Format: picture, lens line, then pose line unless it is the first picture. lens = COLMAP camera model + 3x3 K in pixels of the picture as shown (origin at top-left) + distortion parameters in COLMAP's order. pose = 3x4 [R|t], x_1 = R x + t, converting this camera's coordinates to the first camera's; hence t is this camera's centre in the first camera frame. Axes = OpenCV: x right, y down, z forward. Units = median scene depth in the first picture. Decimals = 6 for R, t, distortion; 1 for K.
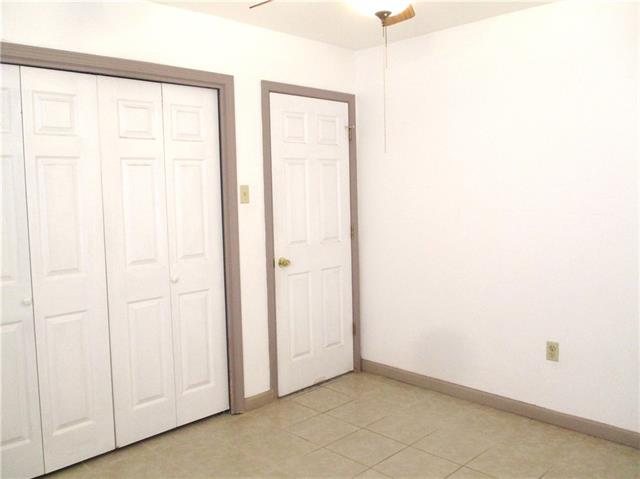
lens RADIAL K [[560.8, 0, 322.2], [0, 560.8, 235.0], [0, 0, 1]] dist [-0.003461, 0.005129]
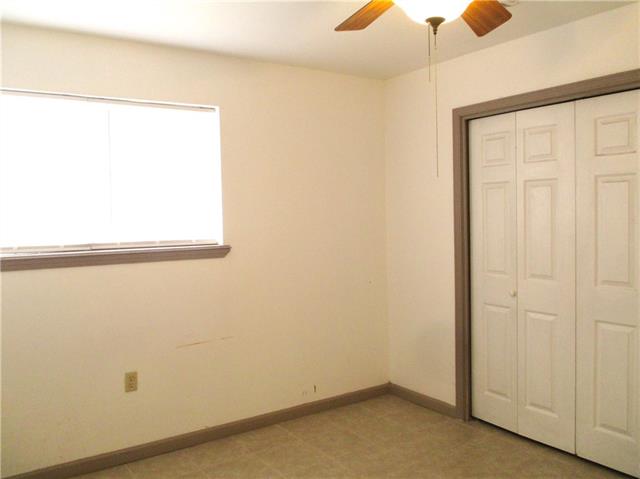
lens RADIAL K [[560.8, 0, 322.2], [0, 560.8, 235.0], [0, 0, 1]] dist [-0.003461, 0.005129]
pose [[-0.178786, 0.066864, -0.981613, 0.777276], [-0.061713, 0.994961, 0.079013, -0.086610], [0.981951, 0.074705, -0.173759, 0.750163]]
